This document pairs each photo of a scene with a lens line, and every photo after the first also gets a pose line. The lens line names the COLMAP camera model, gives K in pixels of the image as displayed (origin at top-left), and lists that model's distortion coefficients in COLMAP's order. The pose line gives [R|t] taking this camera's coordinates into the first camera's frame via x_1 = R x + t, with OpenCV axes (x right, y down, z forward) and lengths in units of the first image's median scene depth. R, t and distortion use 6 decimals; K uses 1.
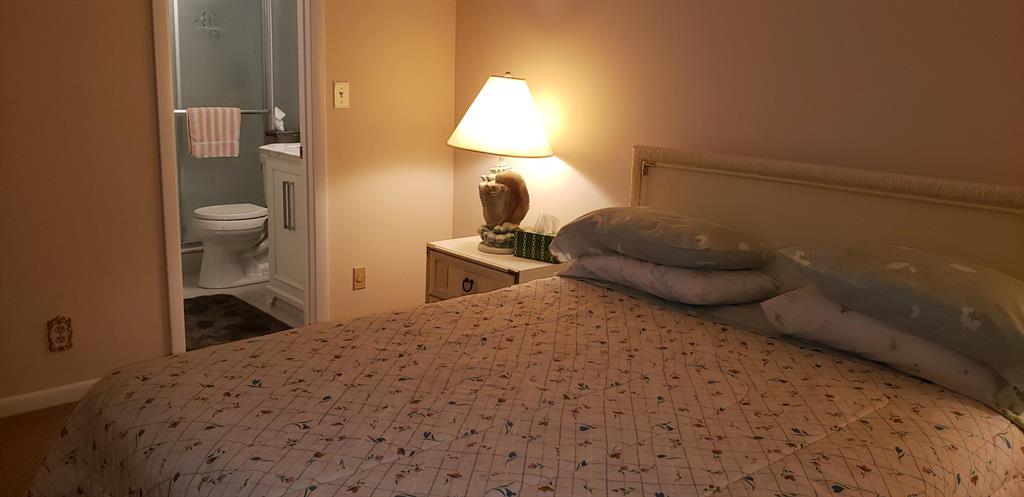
lens RADIAL K [[837.0, 0, 512.0], [0, 837.0, 248.5], [0, 0, 1]] dist [-0.001265, -0.000301]
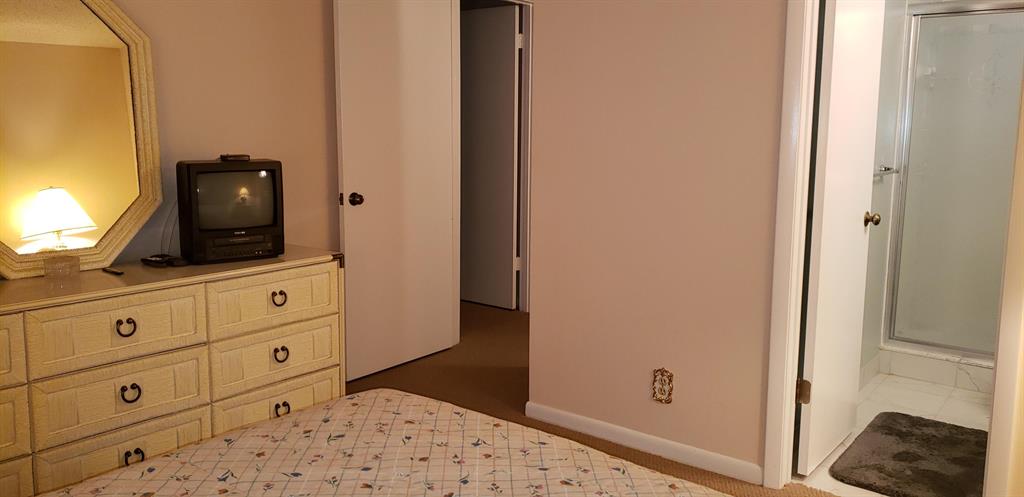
lens RADIAL K [[837.0, 0, 512.0], [0, 837.0, 248.5], [0, 0, 1]] dist [-0.001265, -0.000301]
pose [[0.091599, 0.106255, -0.990111, 0.559721], [-0.197608, 0.976457, 0.086508, -0.148242], [0.975992, 0.187729, 0.110439, 0.972888]]
